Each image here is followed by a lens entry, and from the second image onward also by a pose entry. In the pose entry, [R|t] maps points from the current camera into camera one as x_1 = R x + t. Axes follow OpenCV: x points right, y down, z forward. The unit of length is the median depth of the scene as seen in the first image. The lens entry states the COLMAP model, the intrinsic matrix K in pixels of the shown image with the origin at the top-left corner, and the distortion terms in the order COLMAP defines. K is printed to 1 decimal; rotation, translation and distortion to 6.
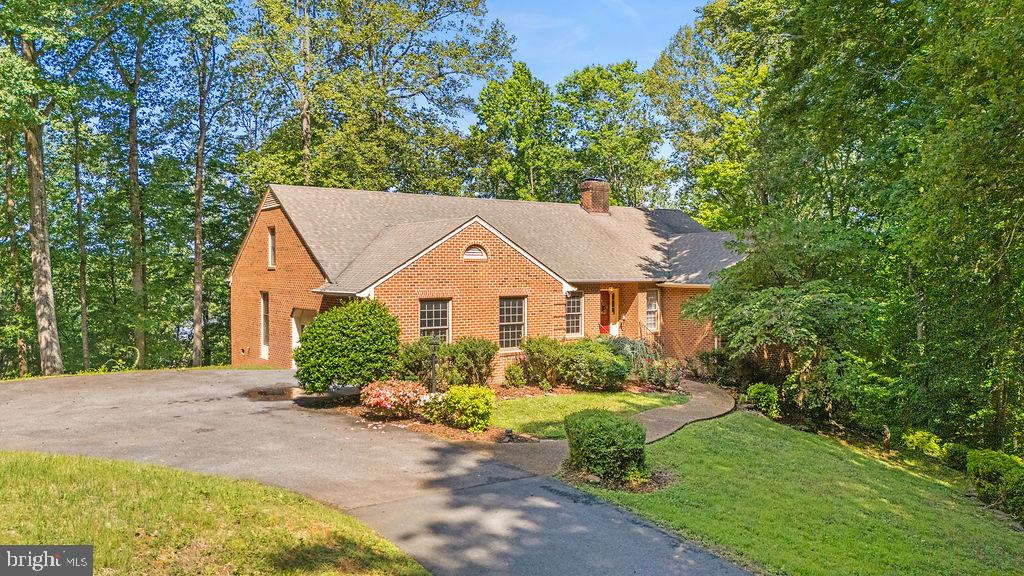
lens RADIAL K [[694.6, 0, 512.0], [0, 694.6, 288.0], [0, 0, 1]] dist [0.004397, 0.001581]
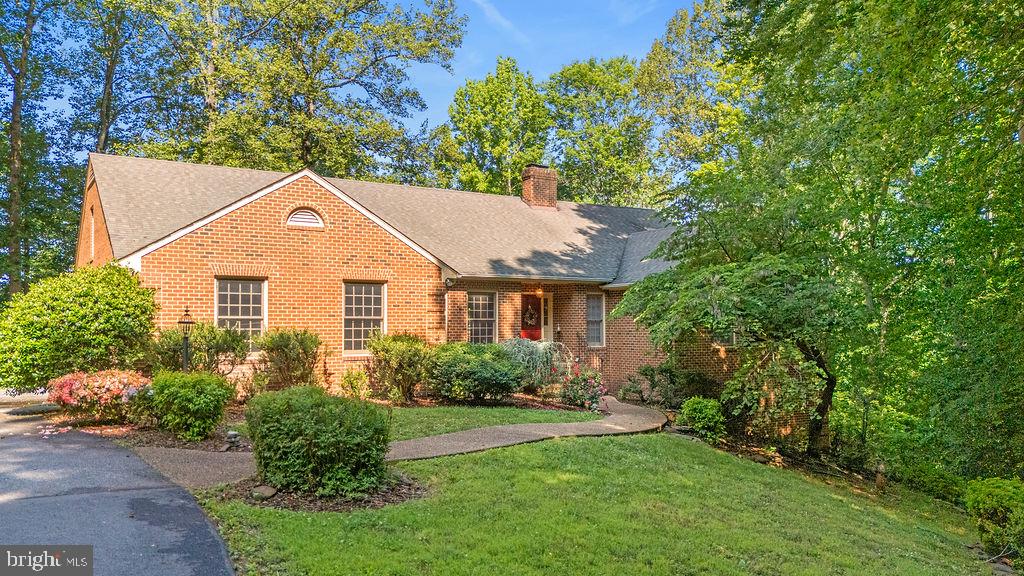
lens RADIAL K [[780.1, 0, 516.6], [0, 780.1, 264.5], [0, 0, 1]] dist [0.001513, 0.000216]
pose [[0.999788, -0.004355, -0.020107, 0.179358], [0.002370, 0.995211, -0.097725, 0.076471], [0.020436, 0.097657, 0.995010, 0.168934]]
